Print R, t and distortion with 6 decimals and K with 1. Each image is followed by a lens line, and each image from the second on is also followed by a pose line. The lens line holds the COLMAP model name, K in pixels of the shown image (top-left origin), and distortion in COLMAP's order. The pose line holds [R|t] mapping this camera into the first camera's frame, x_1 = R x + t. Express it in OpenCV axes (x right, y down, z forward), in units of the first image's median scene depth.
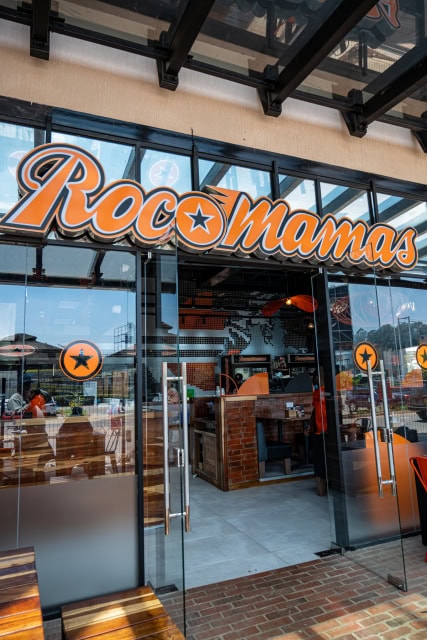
lens RADIAL K [[415.6, 0, 215.6], [0, 415.6, 323.4], [0, 0, 1]] dist [-0.015928, 0.000457]
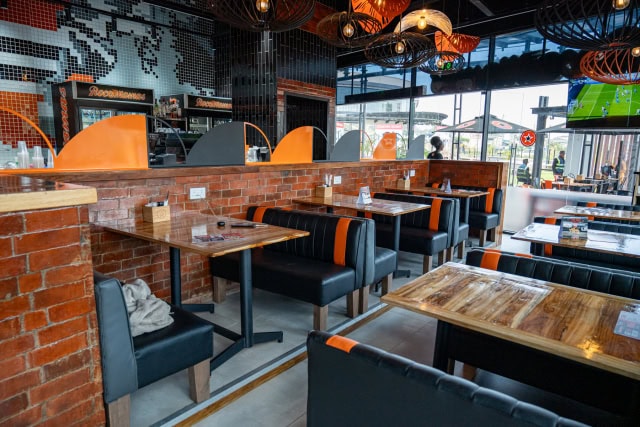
lens RADIAL K [[415.6, 0, 321.8], [0, 415.6, 215.4], [0, 0, 1]] dist [-0.015928, 0.000457]
pose [[0.870639, -0.029985, 0.491007, 0.049567], [-0.124694, 0.952088, 0.279247, 0.051148], [-0.475856, -0.304349, 0.825187, 0.368964]]
